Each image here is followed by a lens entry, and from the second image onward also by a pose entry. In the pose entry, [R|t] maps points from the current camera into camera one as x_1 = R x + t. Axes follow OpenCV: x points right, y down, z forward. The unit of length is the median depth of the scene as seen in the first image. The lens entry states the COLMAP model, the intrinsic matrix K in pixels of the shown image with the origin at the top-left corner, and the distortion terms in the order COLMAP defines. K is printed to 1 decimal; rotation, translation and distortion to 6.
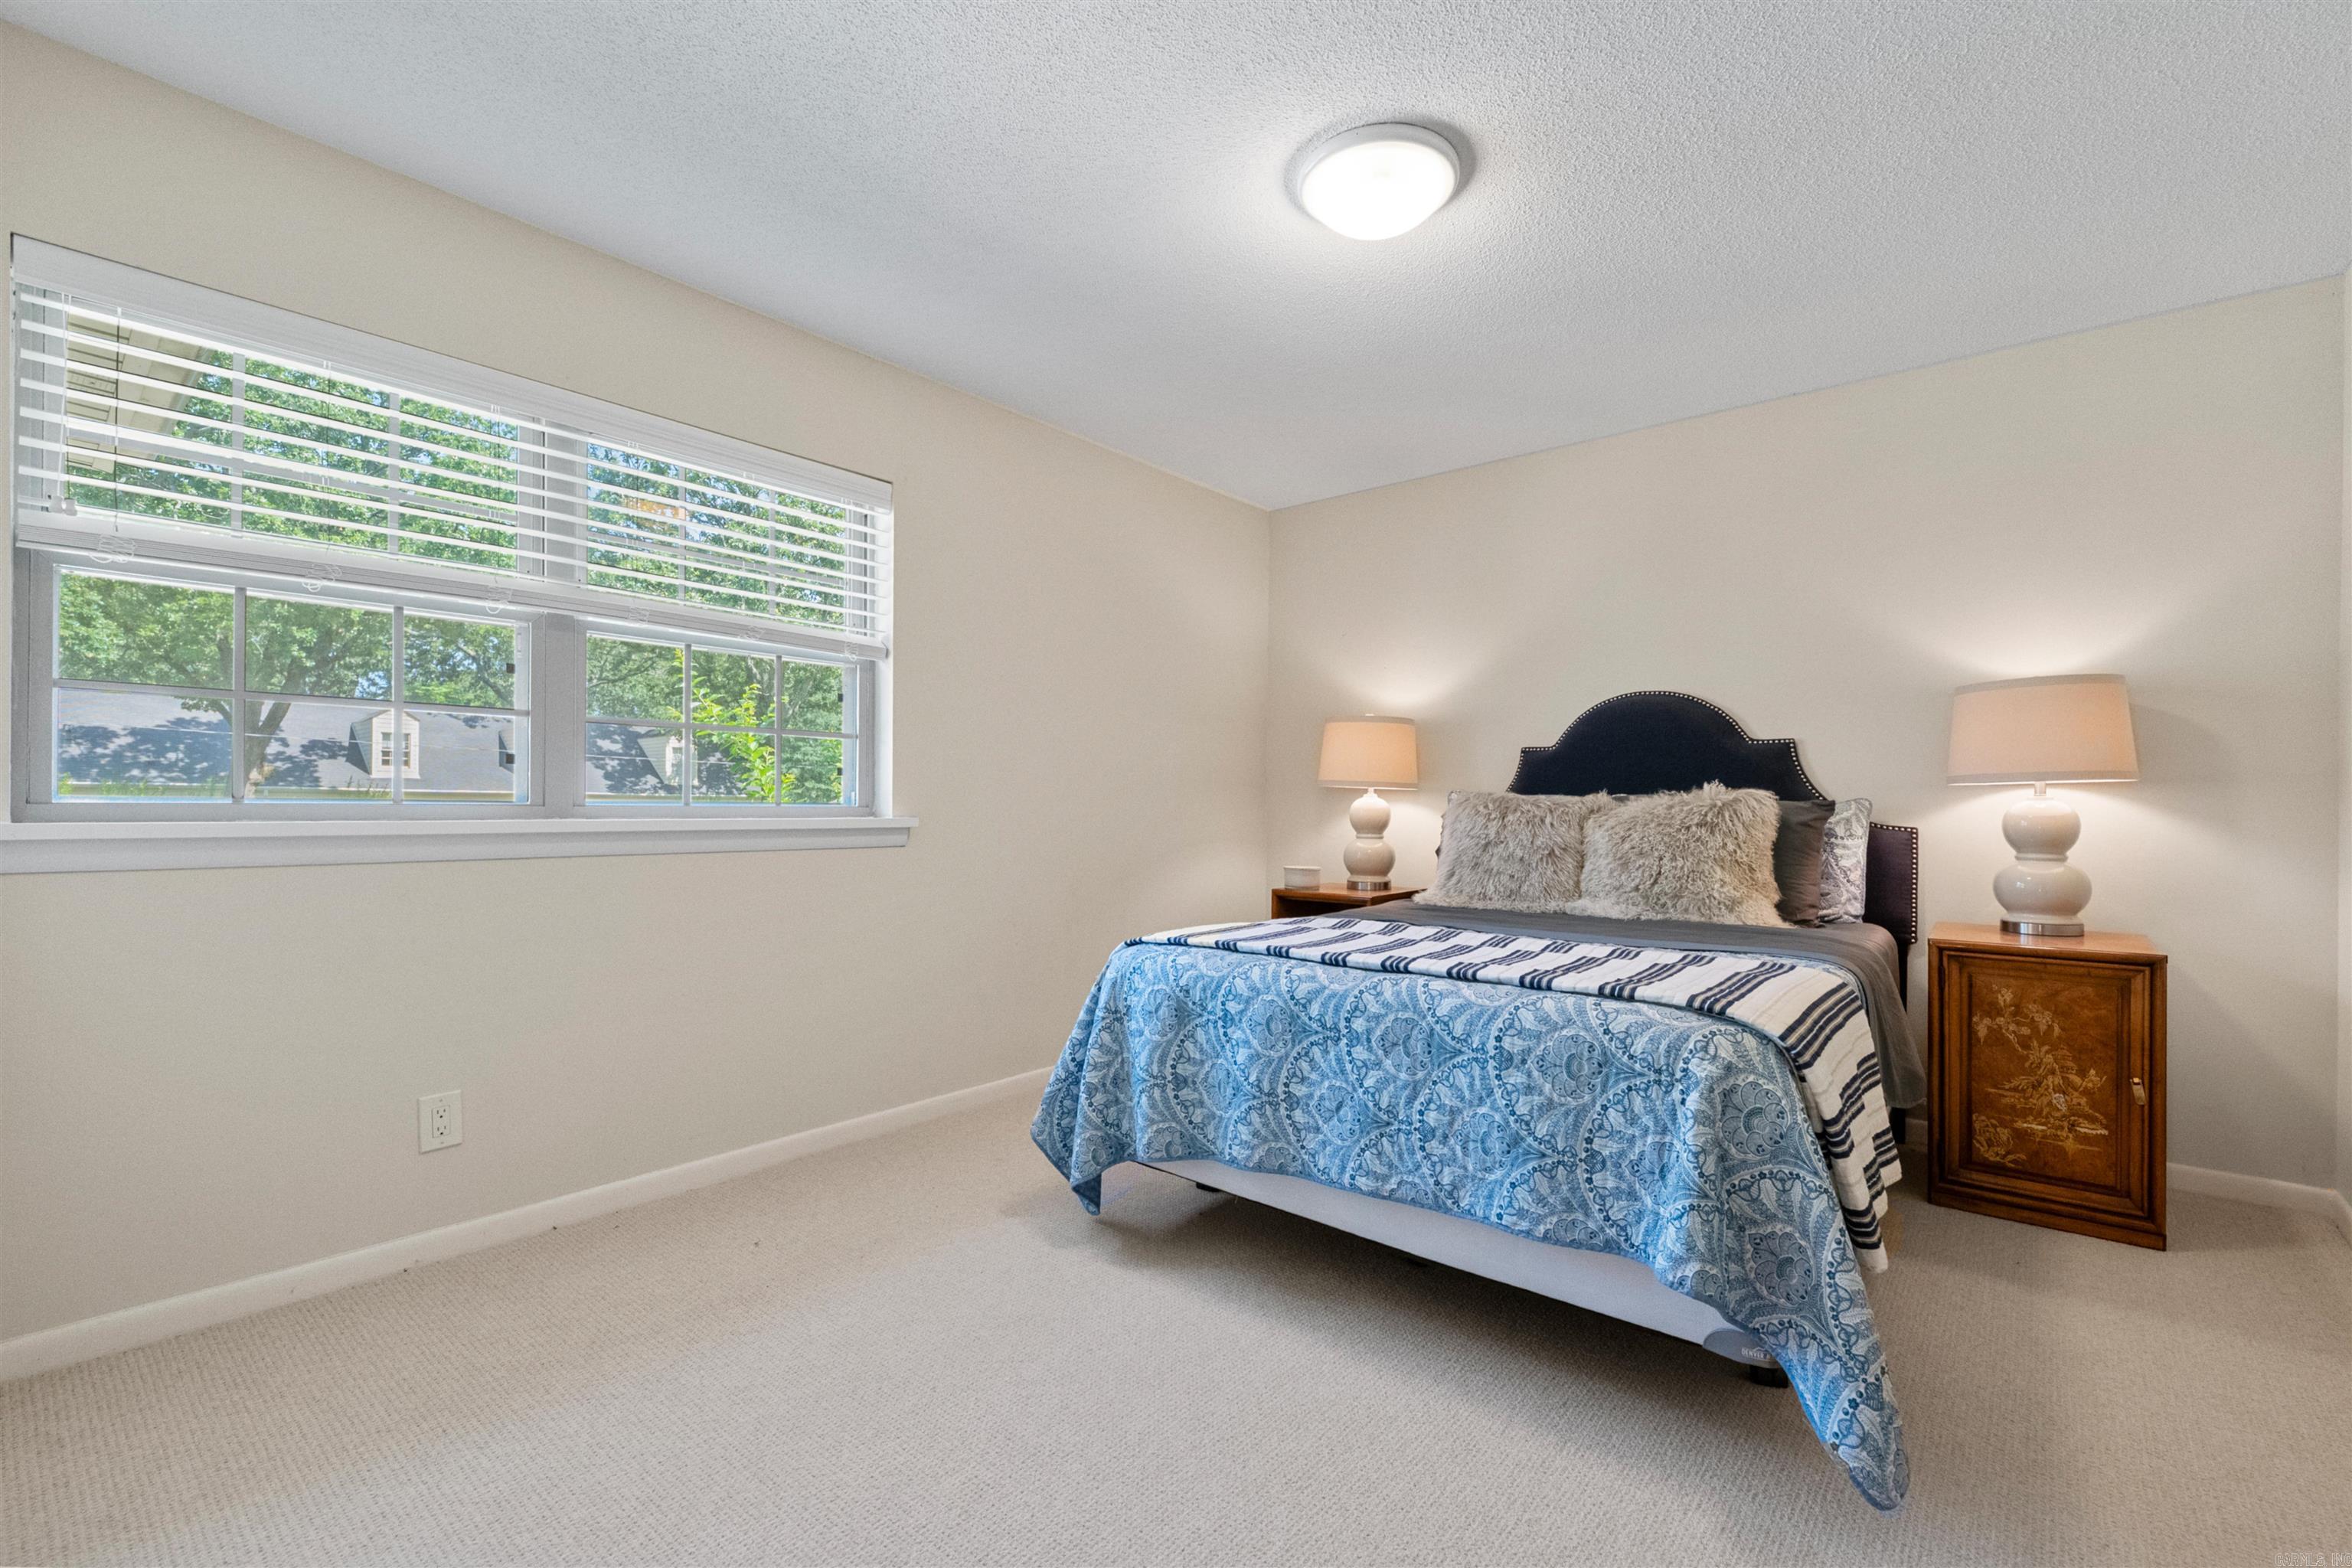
lens RADIAL K [[979.7, 0, 1165.5], [0, 979.7, 791.1], [0, 0, 1]] dist [0.006551, -0.005061]
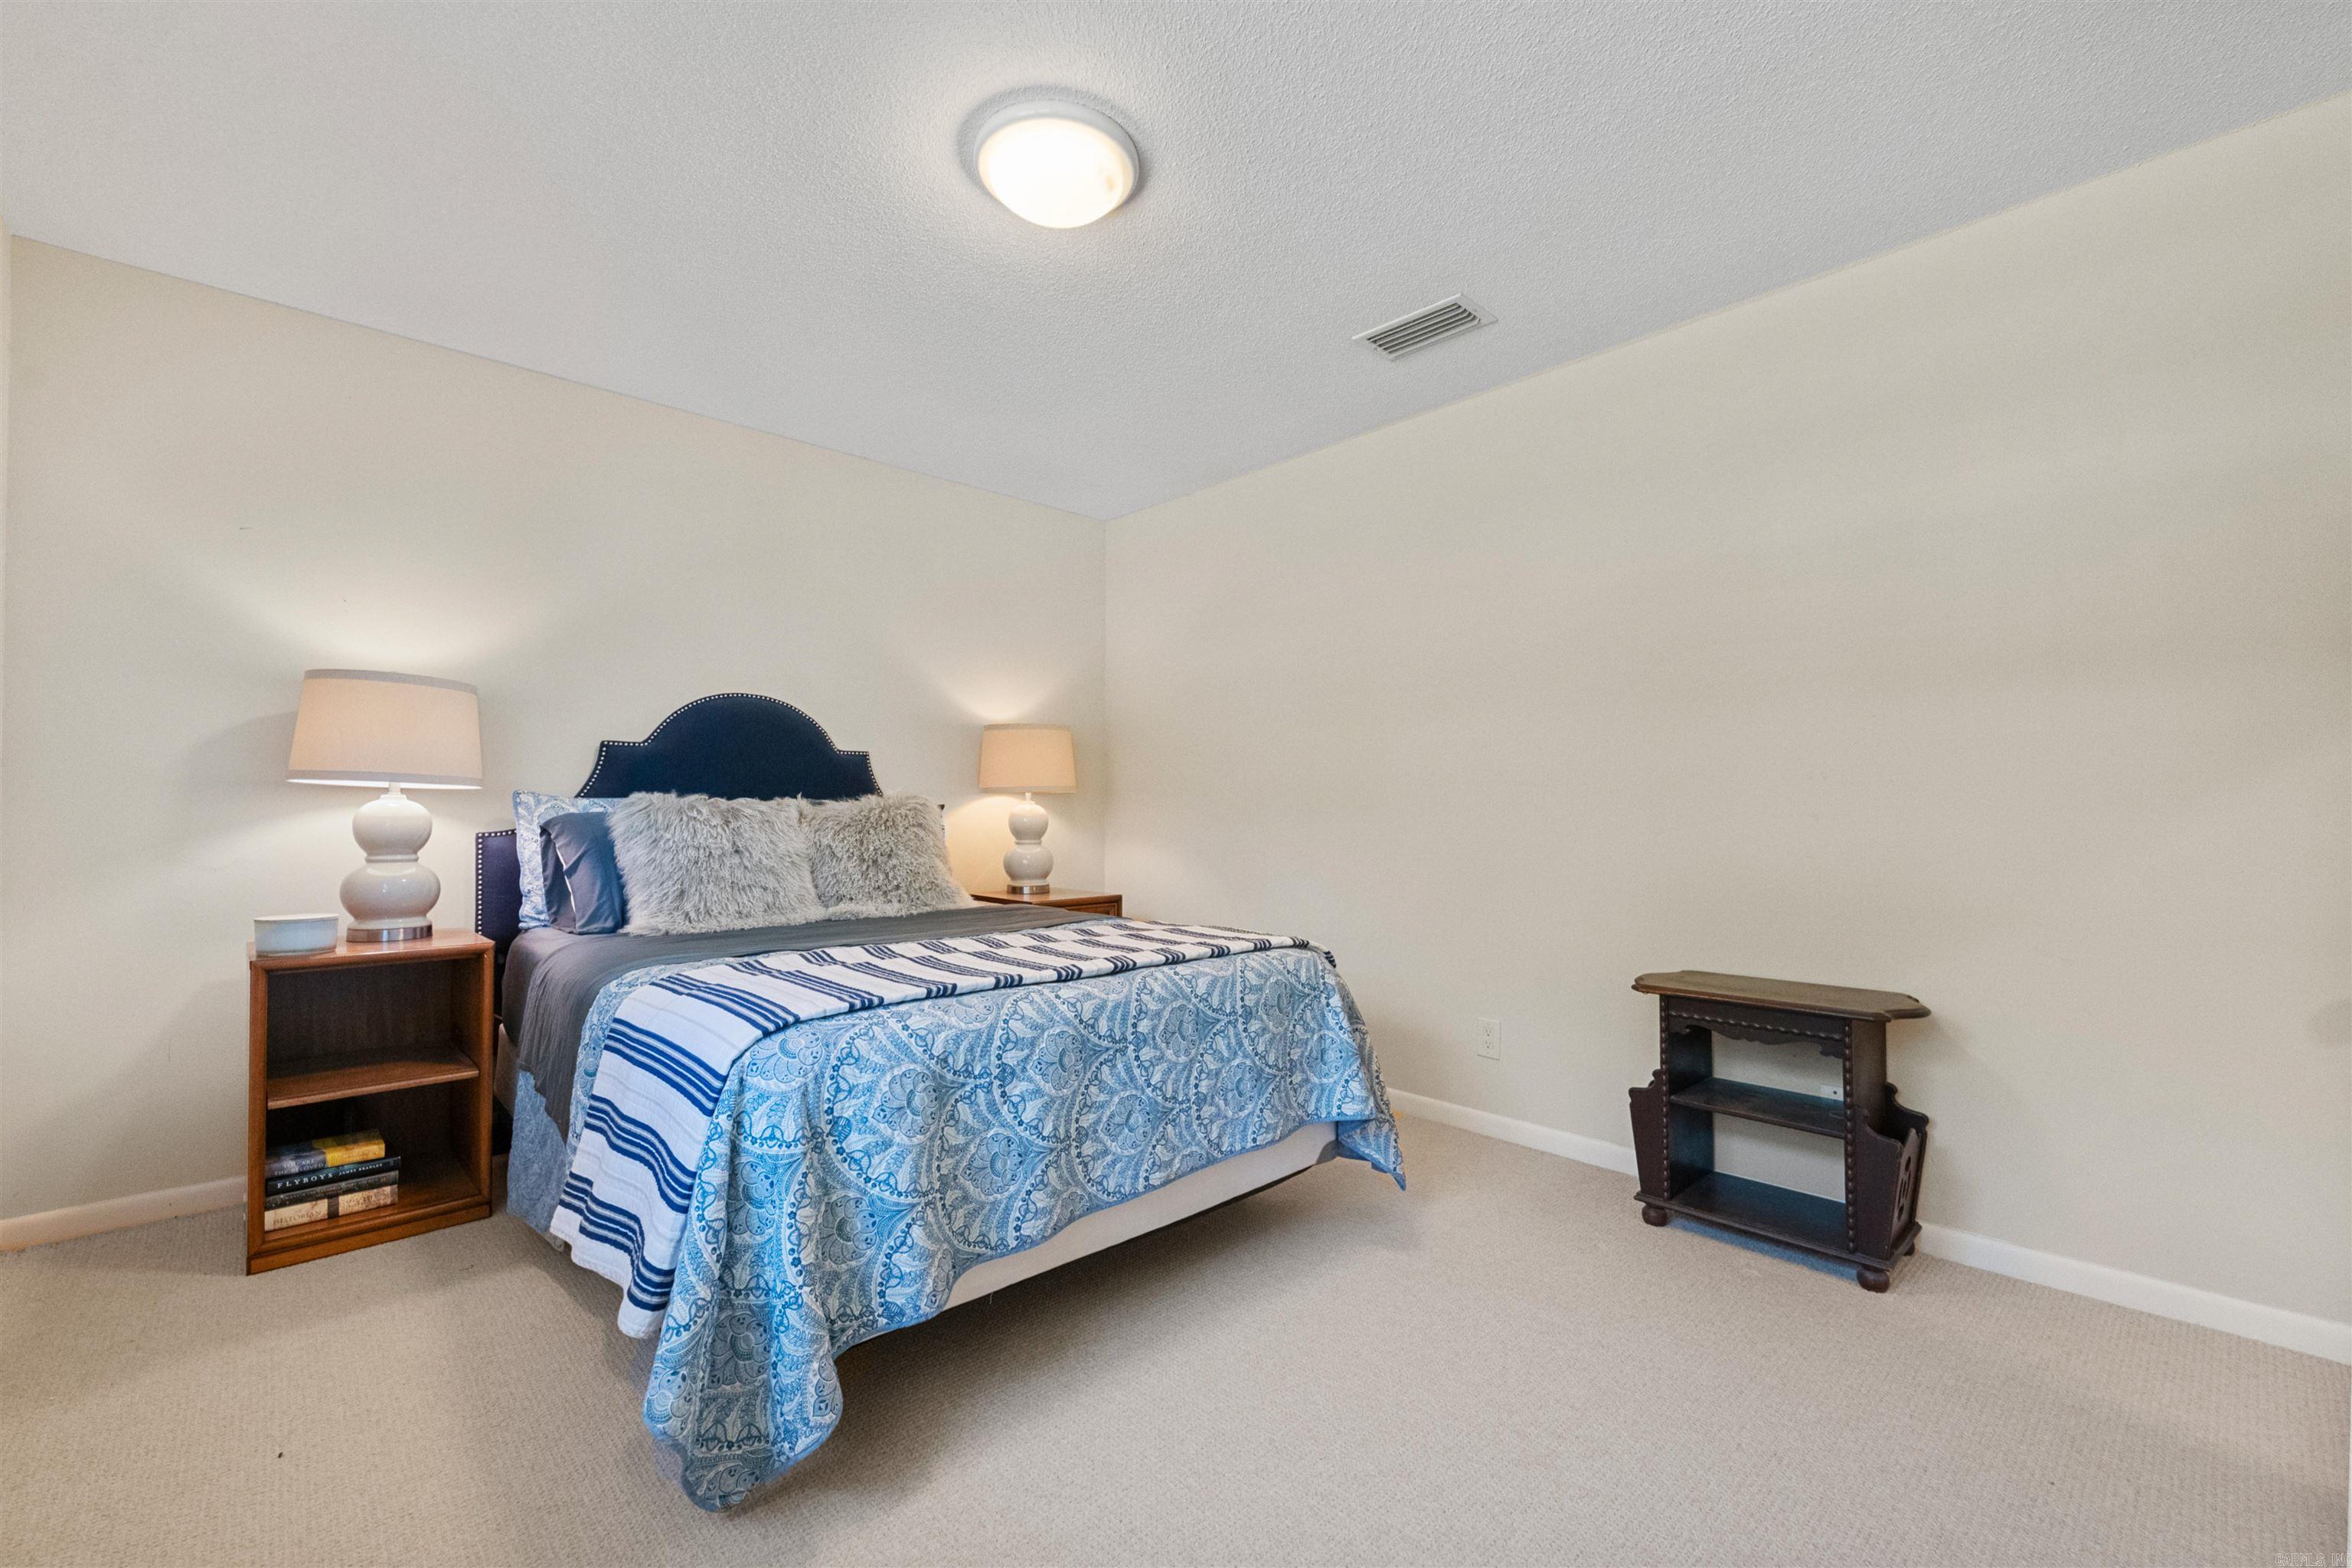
lens RADIAL K [[979.7, 0, 1163.3], [0, 979.7, 792.2], [0, 0, 1]] dist [0.006551, -0.005061]
pose [[0.124247, 0.012305, 0.992175, -0.786326], [-0.010299, 0.999885, -0.011111, 0.007415], [-0.992198, -0.008838, 0.124360, 0.835189]]
